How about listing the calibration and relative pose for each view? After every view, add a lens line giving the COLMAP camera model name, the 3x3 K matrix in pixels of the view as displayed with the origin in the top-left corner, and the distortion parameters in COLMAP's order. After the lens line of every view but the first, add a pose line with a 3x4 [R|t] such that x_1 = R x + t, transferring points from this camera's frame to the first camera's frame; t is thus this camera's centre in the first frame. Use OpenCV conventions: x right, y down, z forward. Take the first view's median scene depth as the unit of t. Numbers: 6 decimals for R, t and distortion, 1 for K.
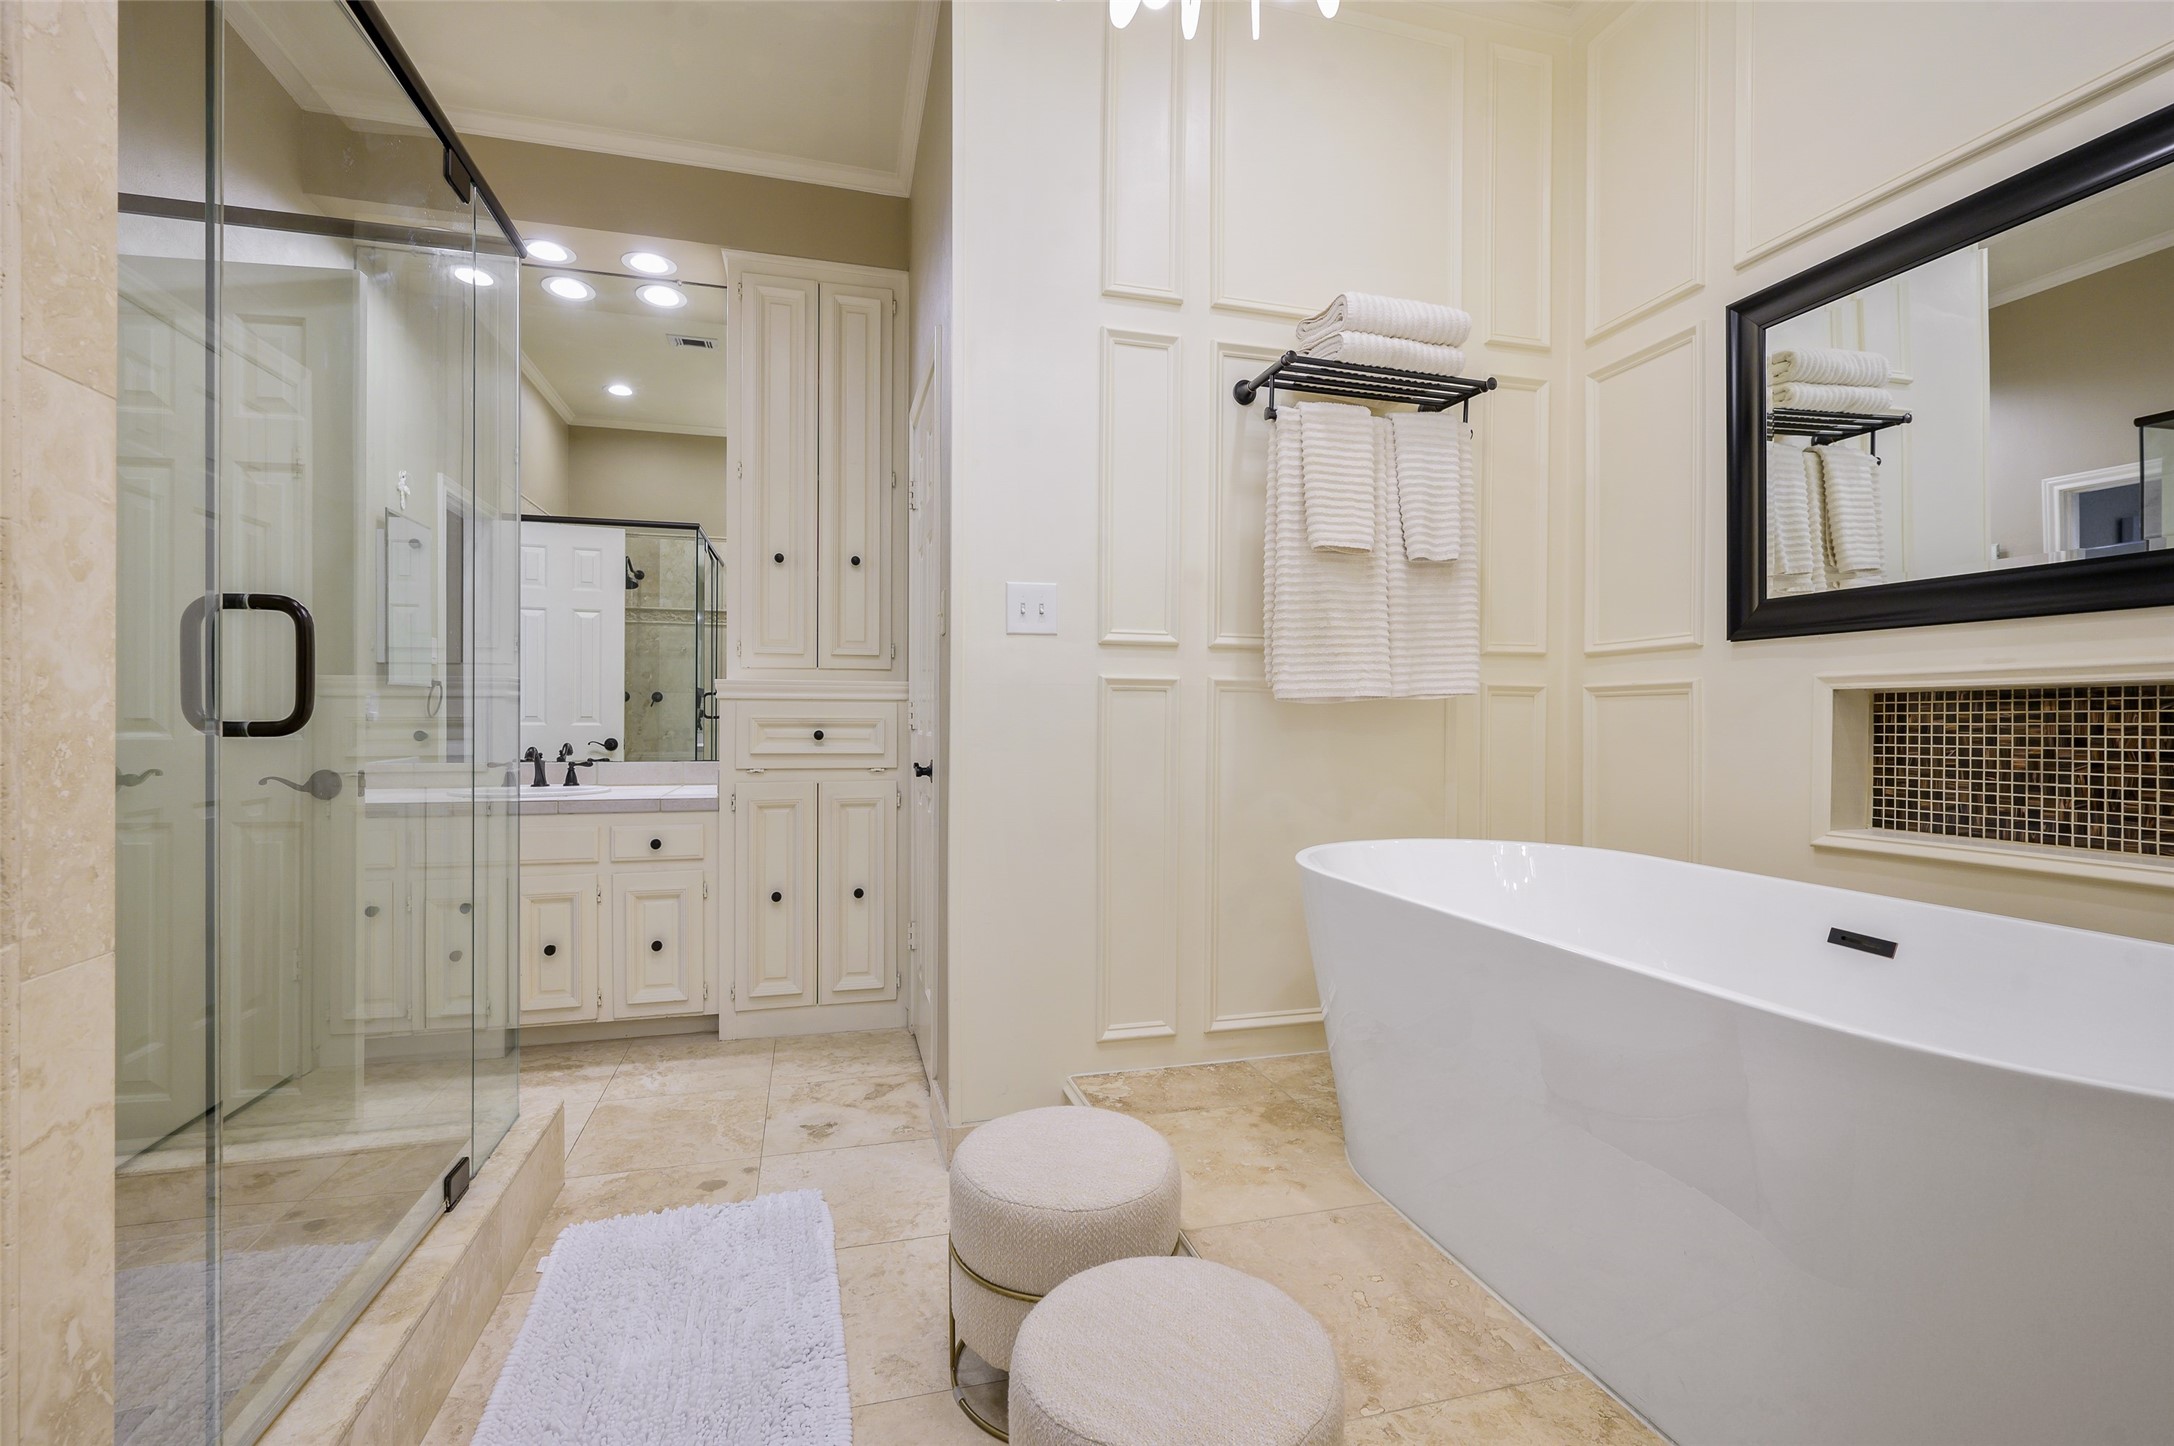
lens RADIAL K [[935.4, 0, 1102.9], [0, 935.4, 719.8], [0, 0, 1]] dist [0.000483, 0.000512]
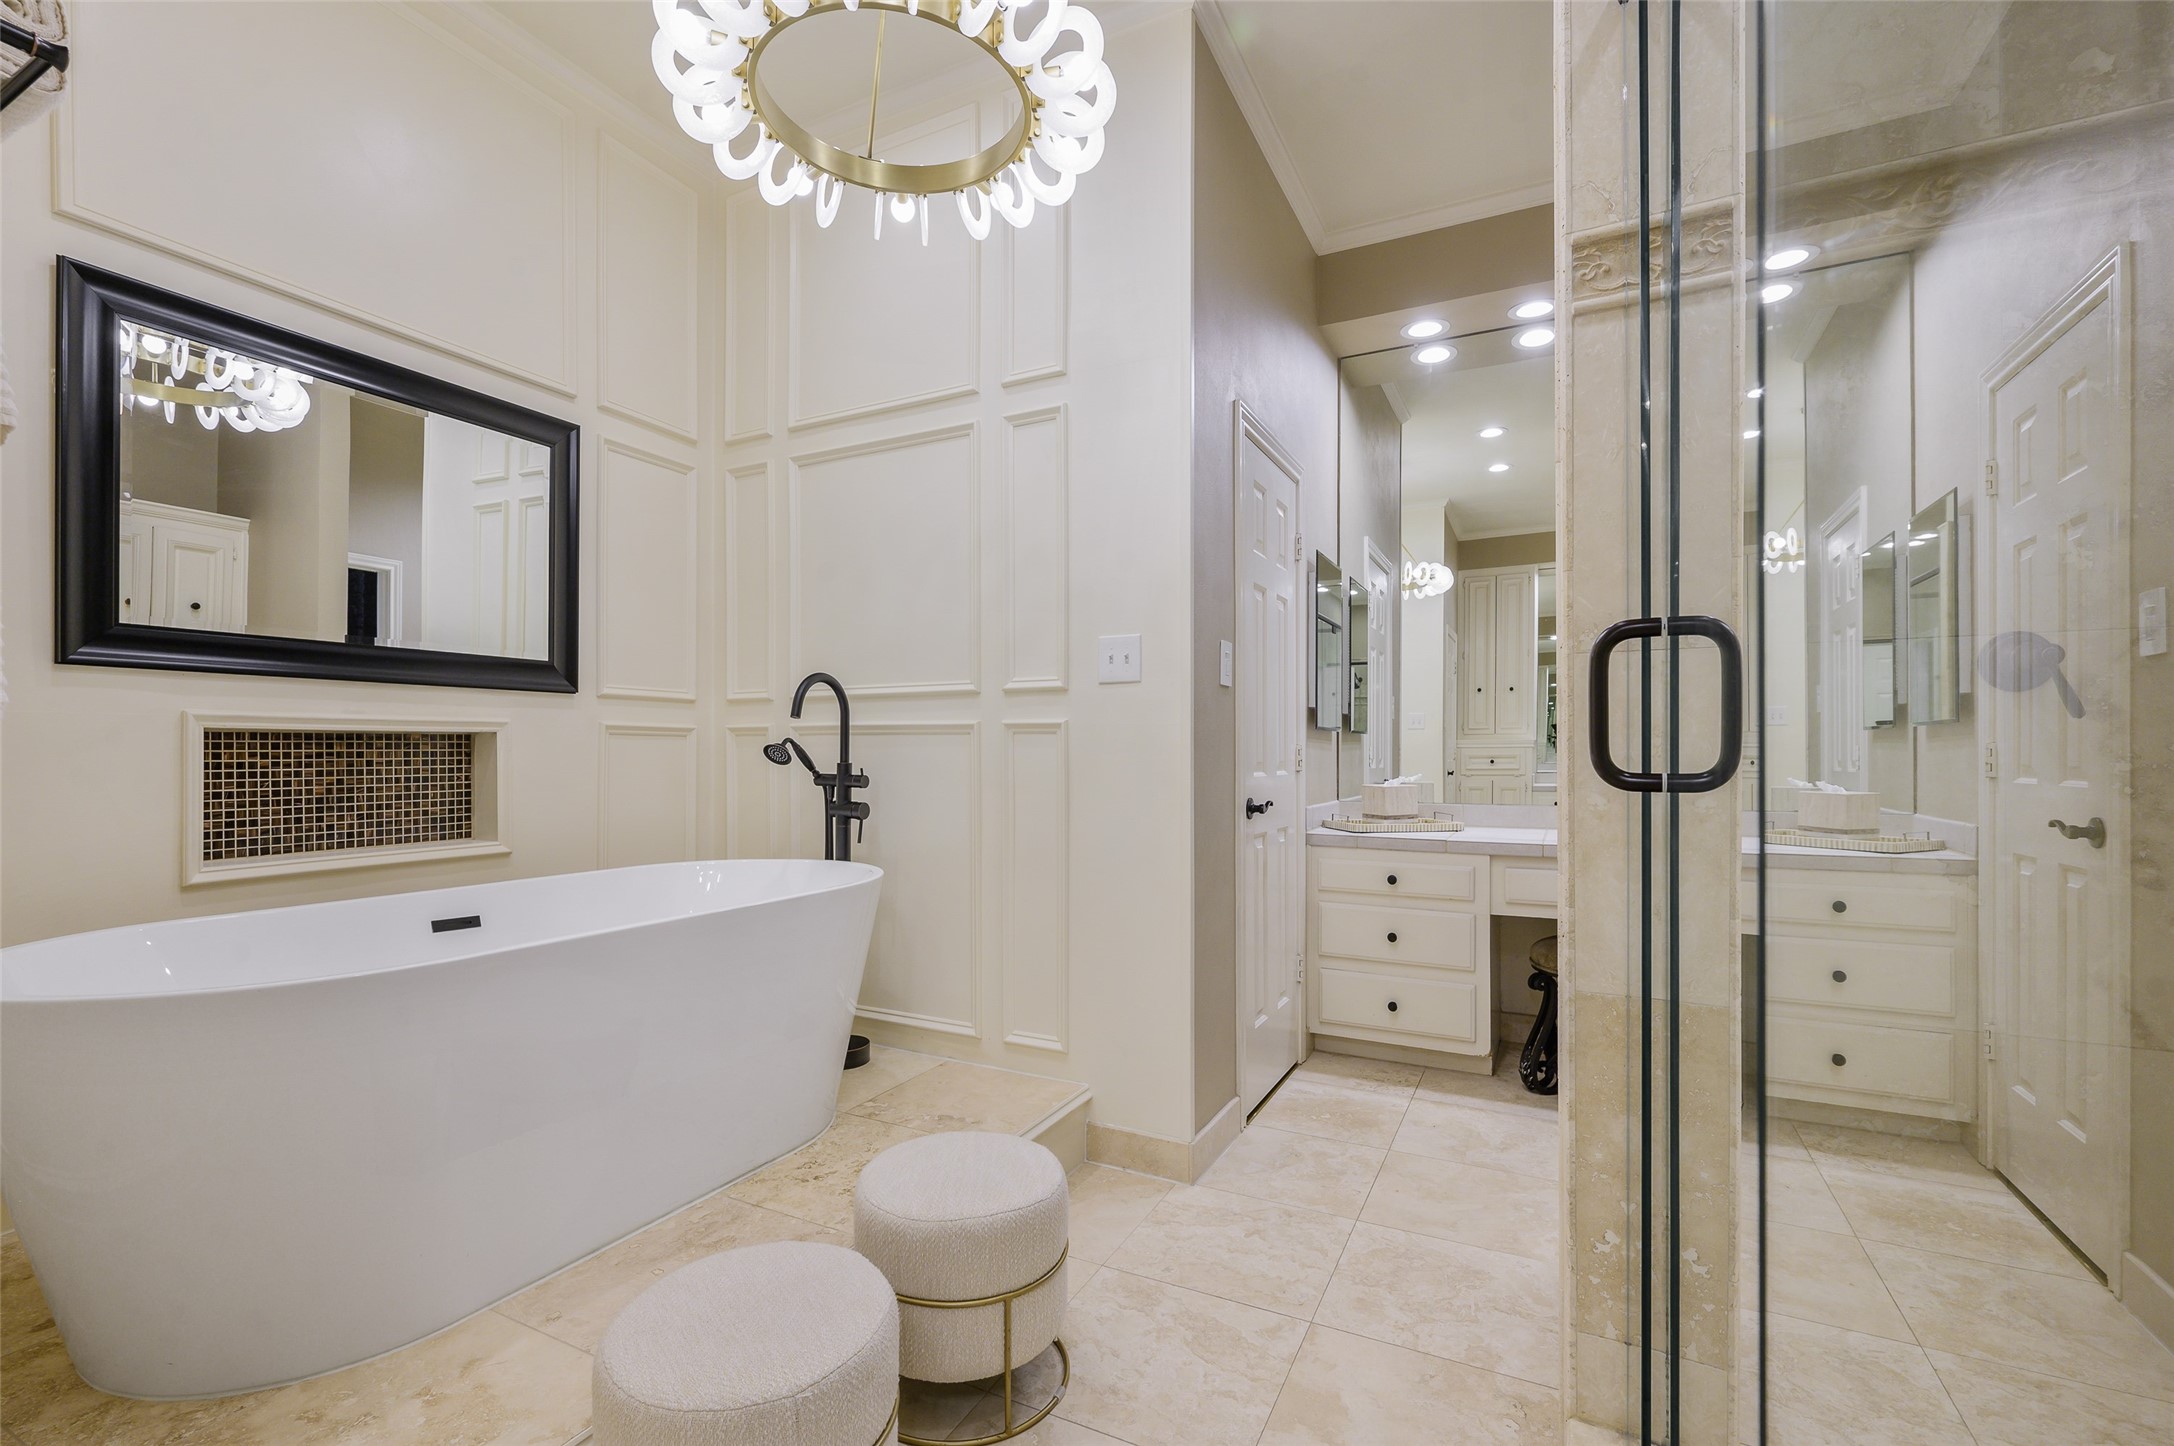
lens RADIAL K [[935.4, 0, 1096.8], [0, 935.4, 739.3], [0, 0, 1]] dist [0.000483, 0.000512]
pose [[-0.725284, 0.006651, 0.688417, -0.684078], [-0.000781, 0.999945, -0.010485, -0.010957], [-0.688449, -0.008142, -0.725239, 1.182153]]
